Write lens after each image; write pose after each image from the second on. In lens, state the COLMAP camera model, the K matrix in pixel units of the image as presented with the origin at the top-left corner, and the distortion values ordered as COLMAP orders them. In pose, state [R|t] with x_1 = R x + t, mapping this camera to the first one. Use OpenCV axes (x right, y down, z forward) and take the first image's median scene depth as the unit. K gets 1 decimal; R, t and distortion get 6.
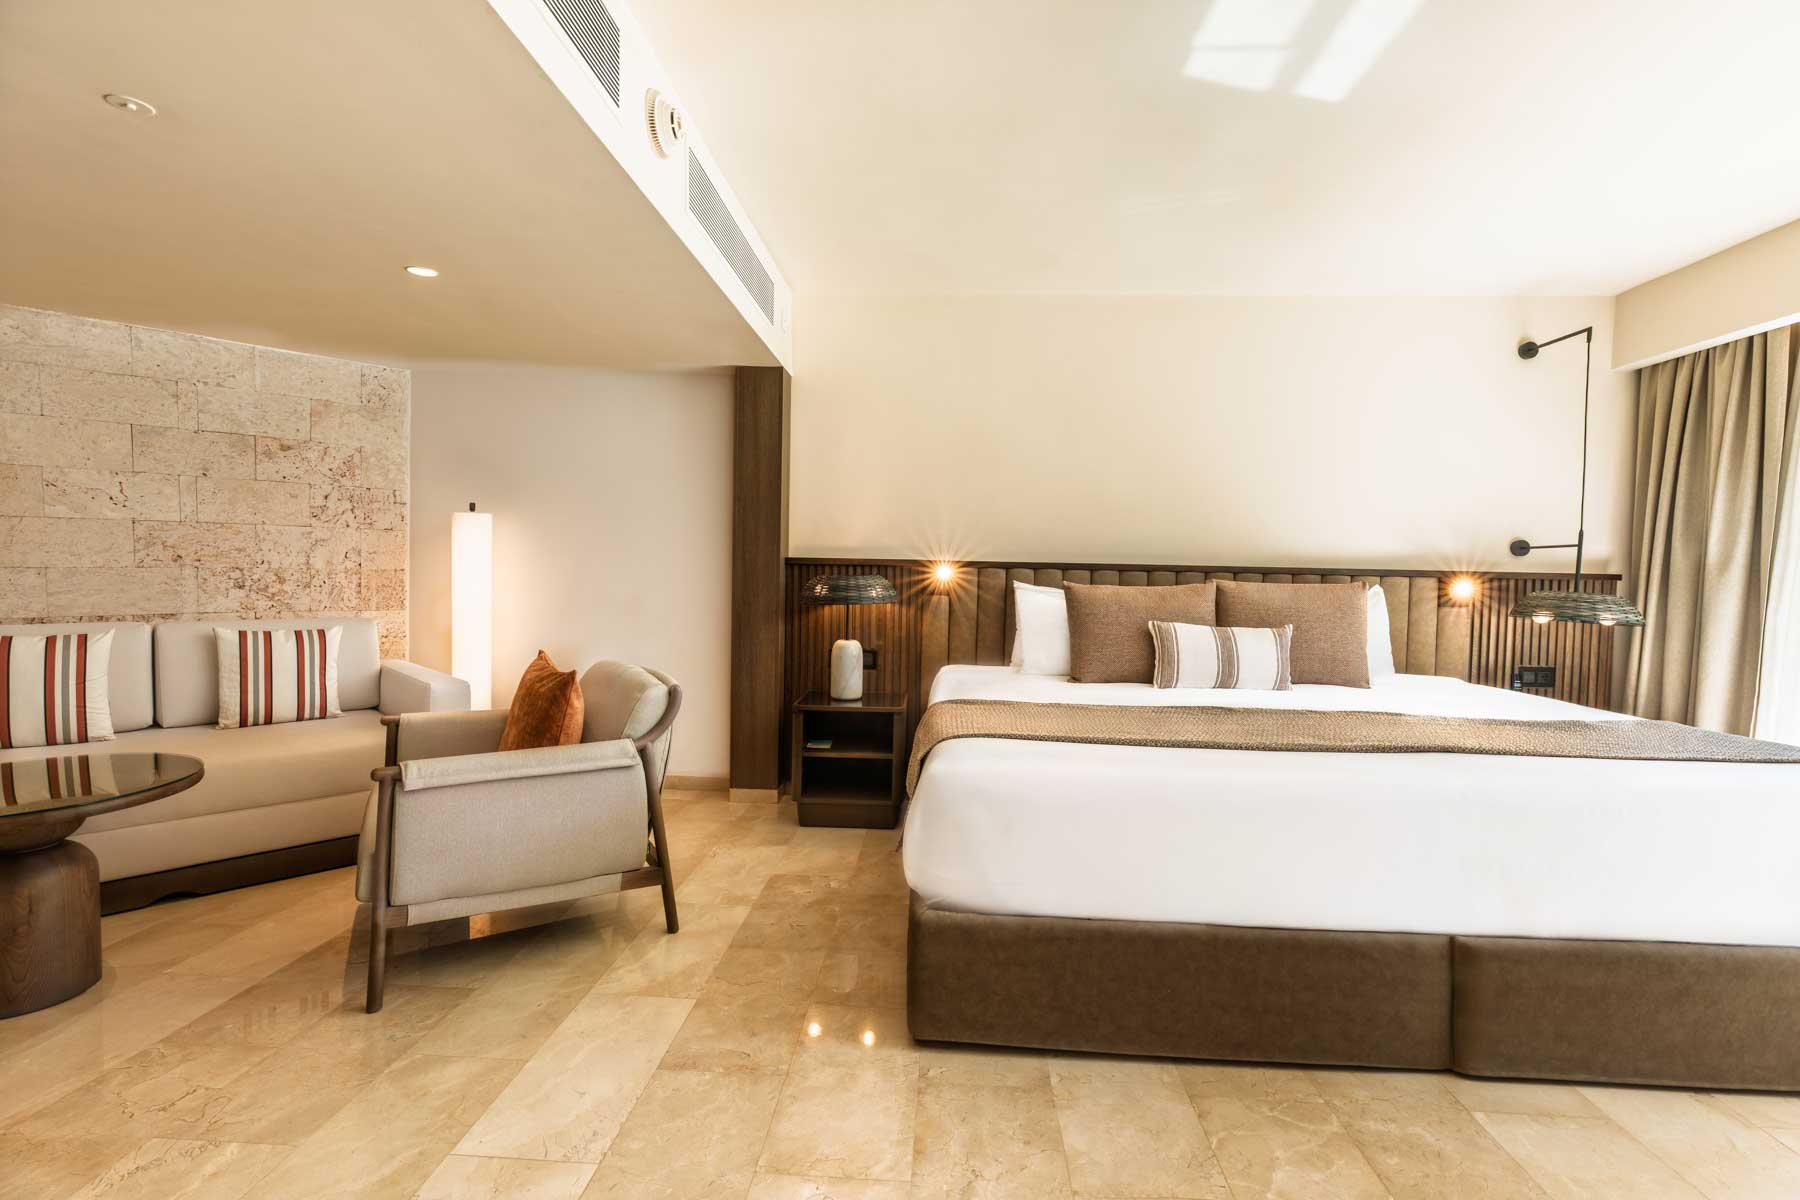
lens RADIAL K [[806.6, 0, 905.3], [0, 806.6, 605.2], [0, 0, 1]] dist [0.001526, 0.000752]
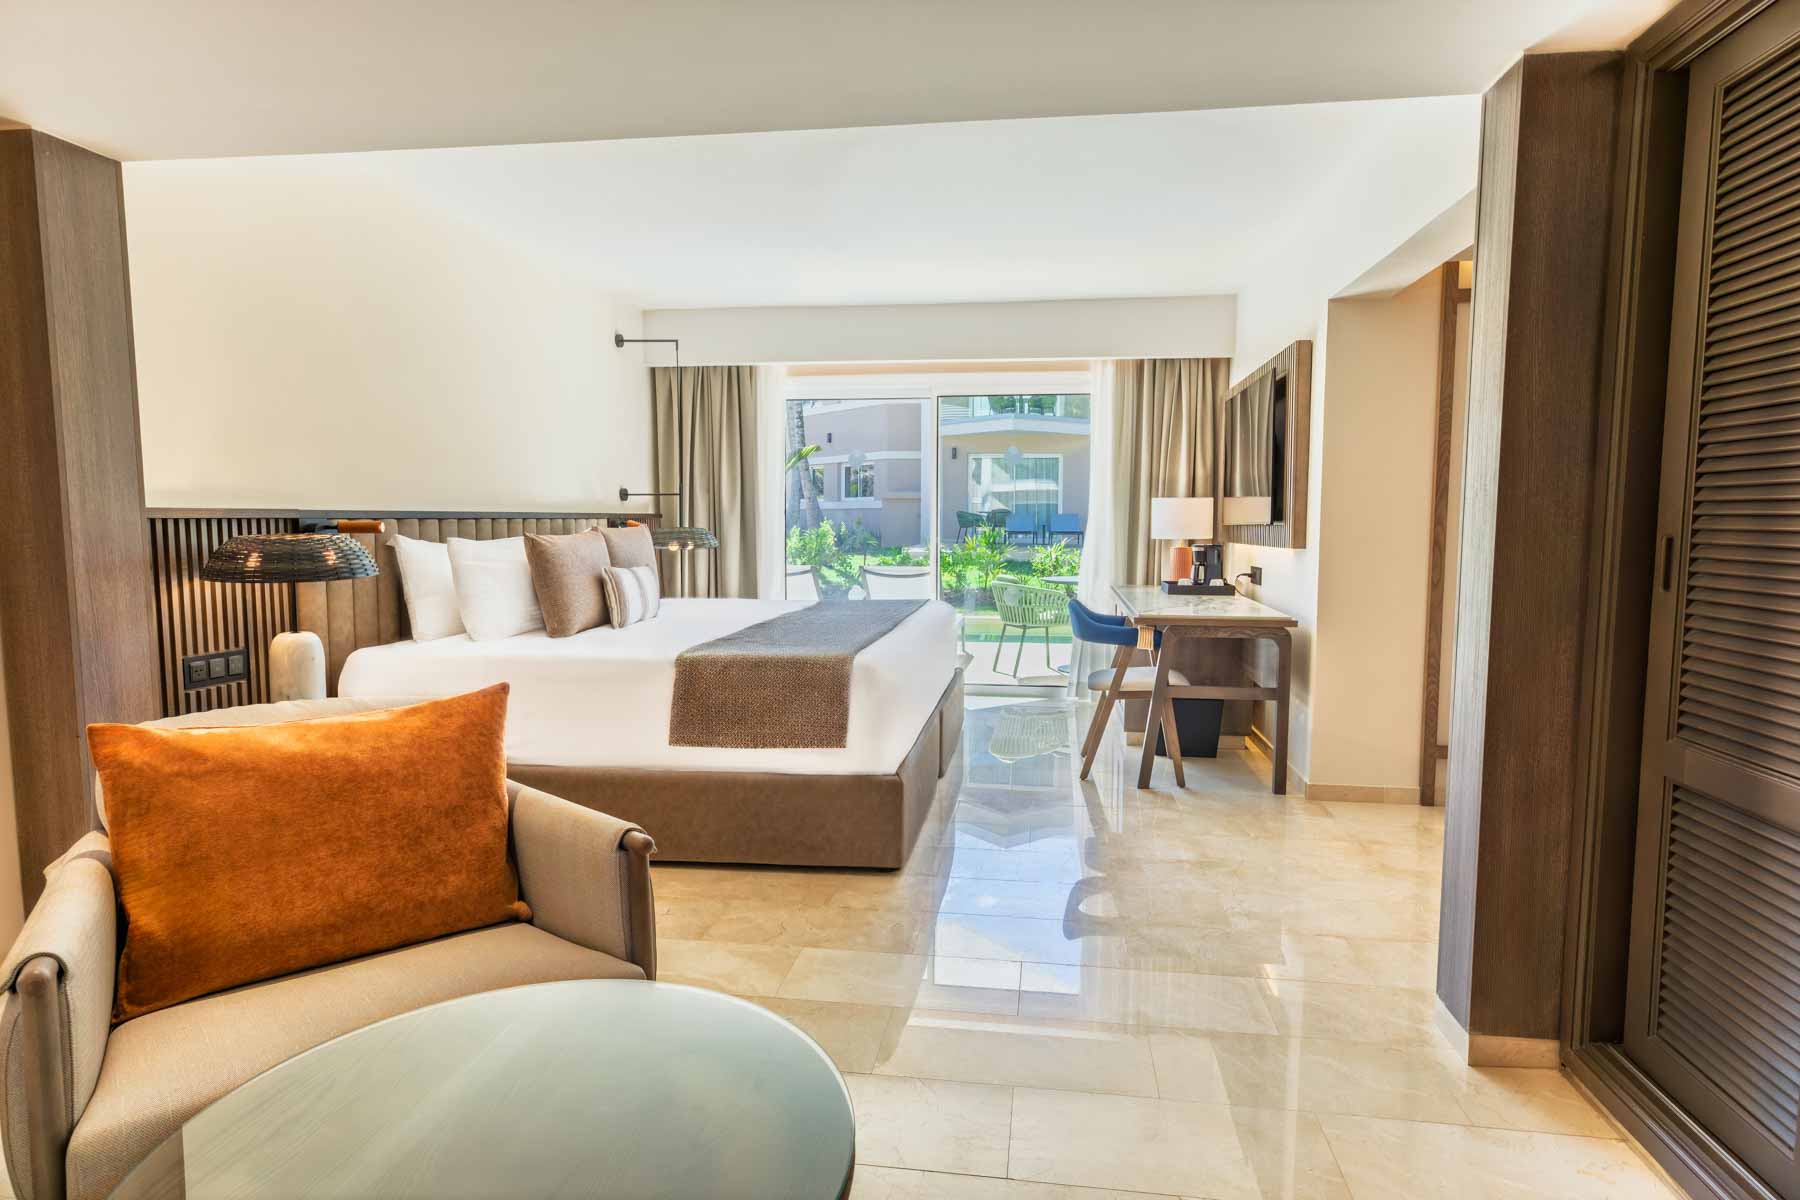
lens RADIAL K [[1006.6, 0, 908.1], [0, 1006.6, 606.3], [0, 0, 1]] dist [0.004202, -0.000092]
pose [[0.086762, -0.107361, 0.990427, -0.853537], [0.044168, 0.993613, 0.103837, -0.042366], [-0.995249, 0.034736, 0.090950, 0.423992]]
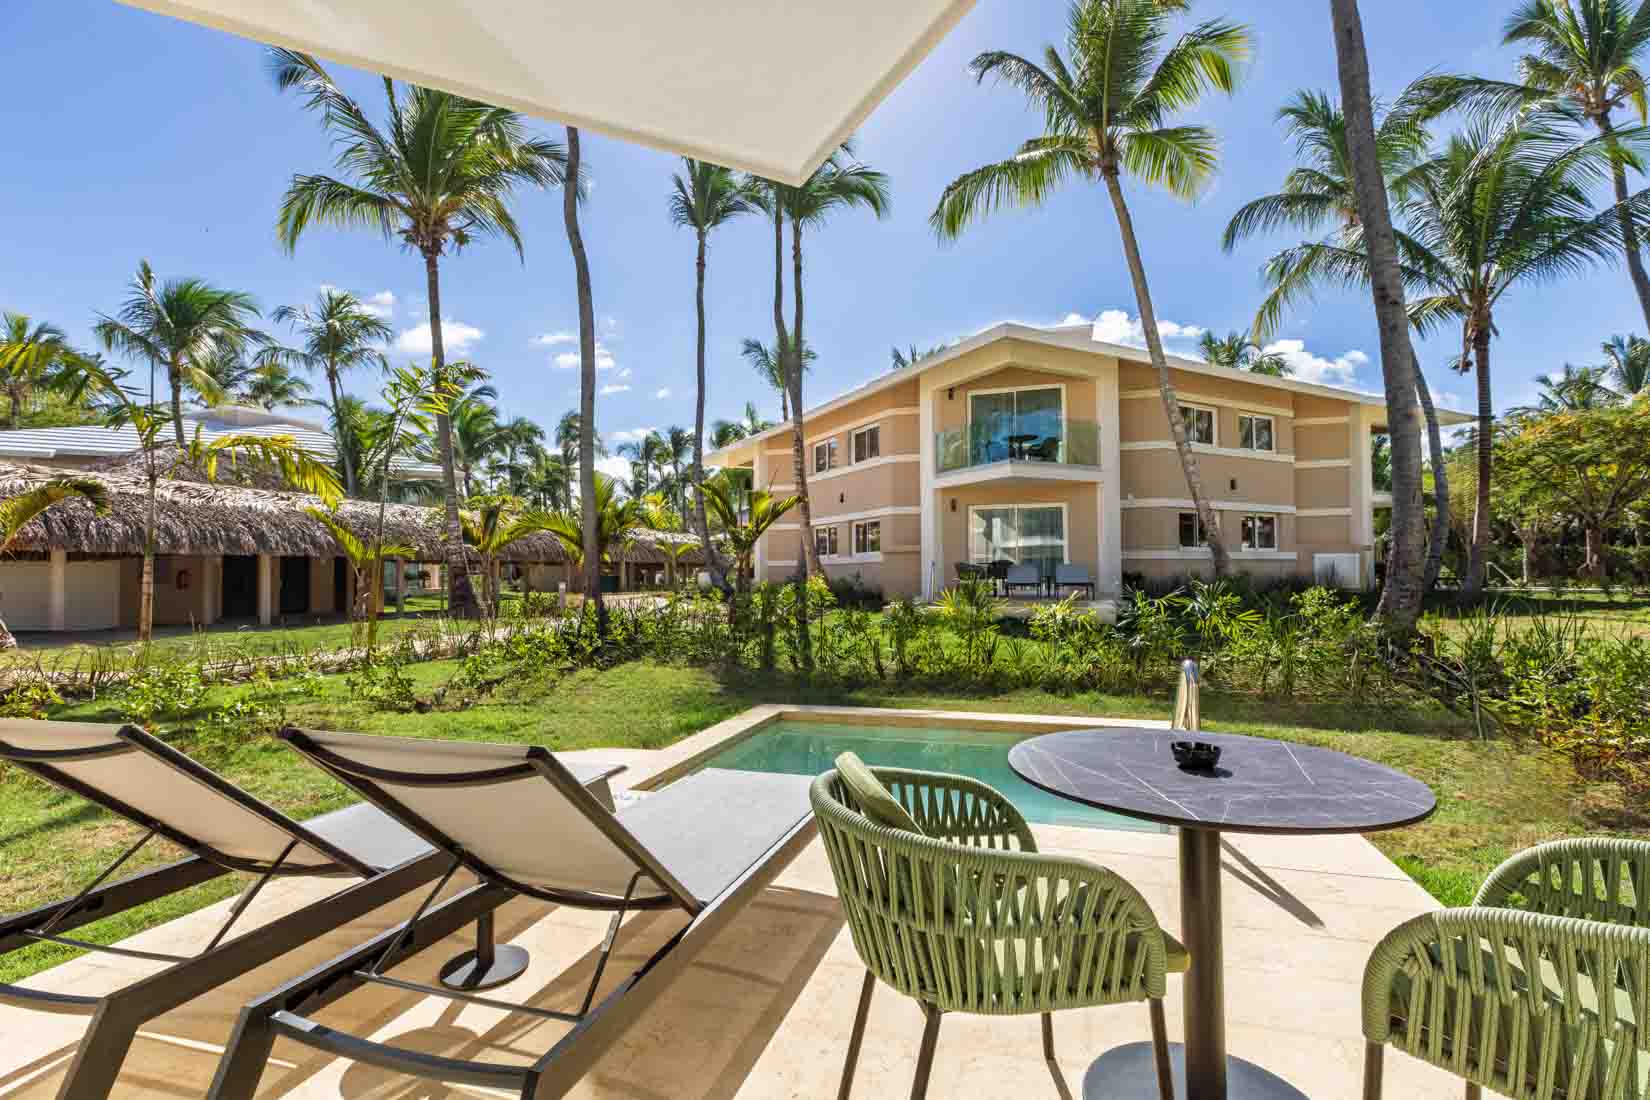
lens RADIAL K [[739.4, 0, 829.9], [0, 739.4, 554.7], [0, 0, 1]] dist [0.001526, 0.000752]
pose [[0.241420, 0.002301, 0.970418, 0.903365], [0.059100, 0.998106, -0.017069, 0.017294], [-0.968619, 0.061473, 0.240827, 0.326375]]
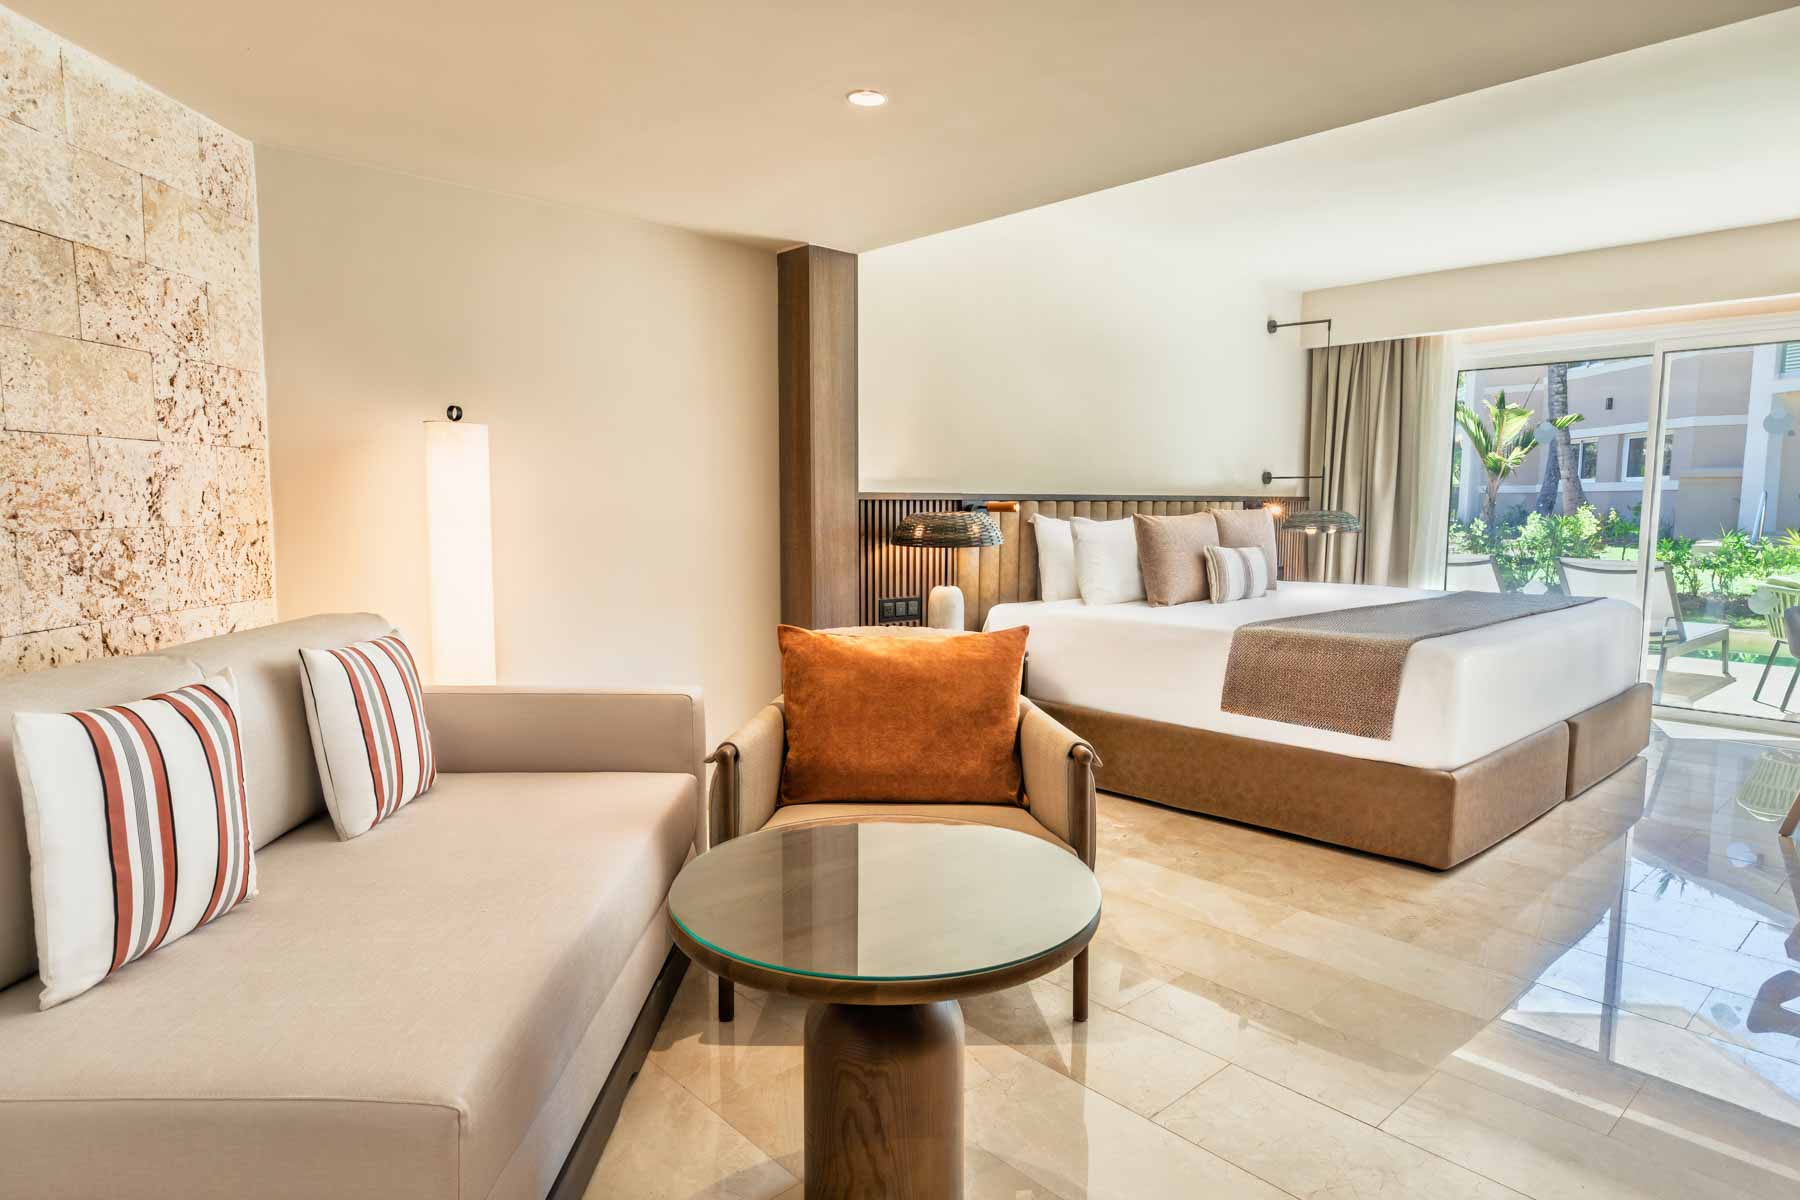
lens RADIAL K [[1038.7, 0, 901.0], [0, 1038.7, 603.1], [0, 0, 1]] dist [0.005898, 0.001758]
pose [[0.700328, -0.088104, 0.708363, -0.917255], [0.040901, 0.995676, 0.083402, -0.034944], [-0.712648, -0.029436, 0.700904, 0.240186]]
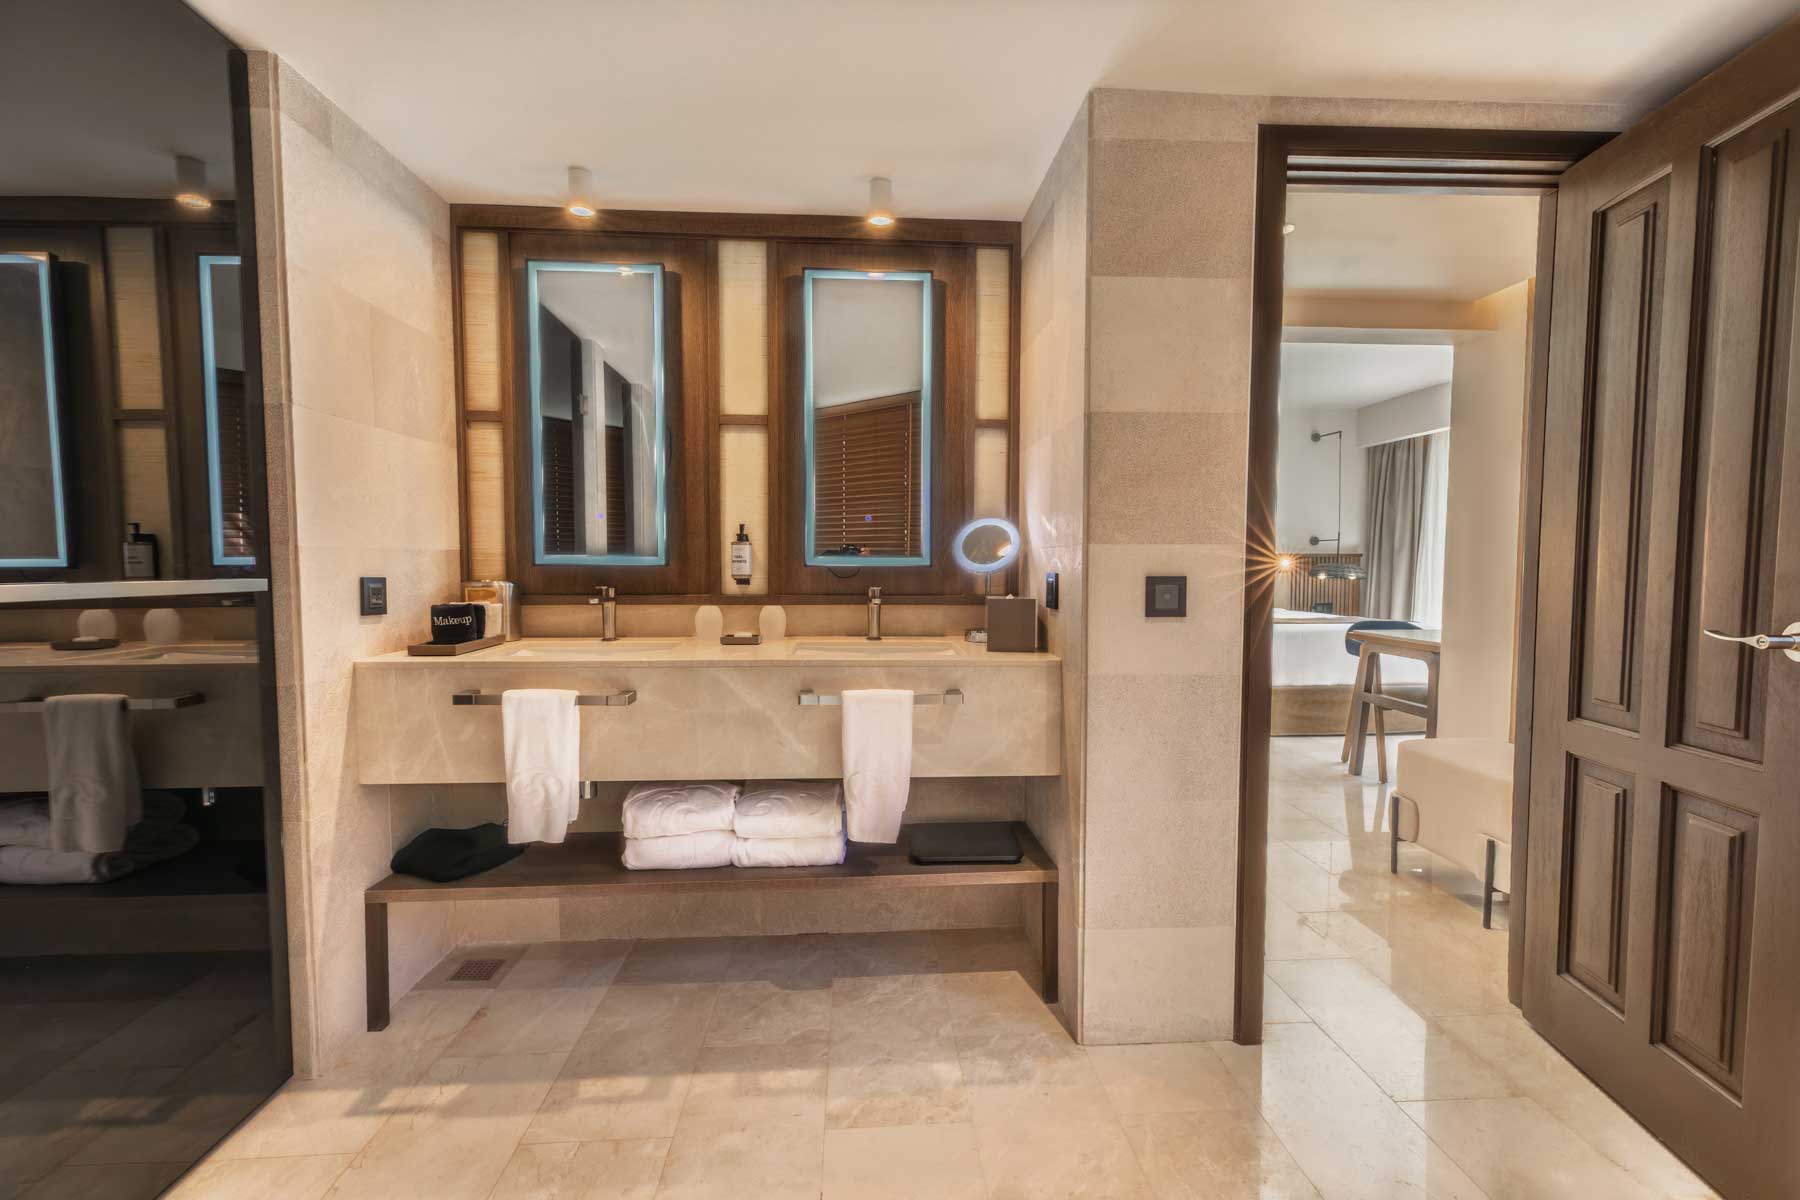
lens RADIAL K [[806.6, 0, 905.3], [0, 806.6, 605.2], [0, 0, 1]] dist [0.001526, 0.000752]
pose [[0.994371, -0.023976, 0.103203, -0.412676], [0.022120, 0.999573, 0.019091, 0.023816], [-0.103616, -0.016700, 0.994477, -0.826093]]
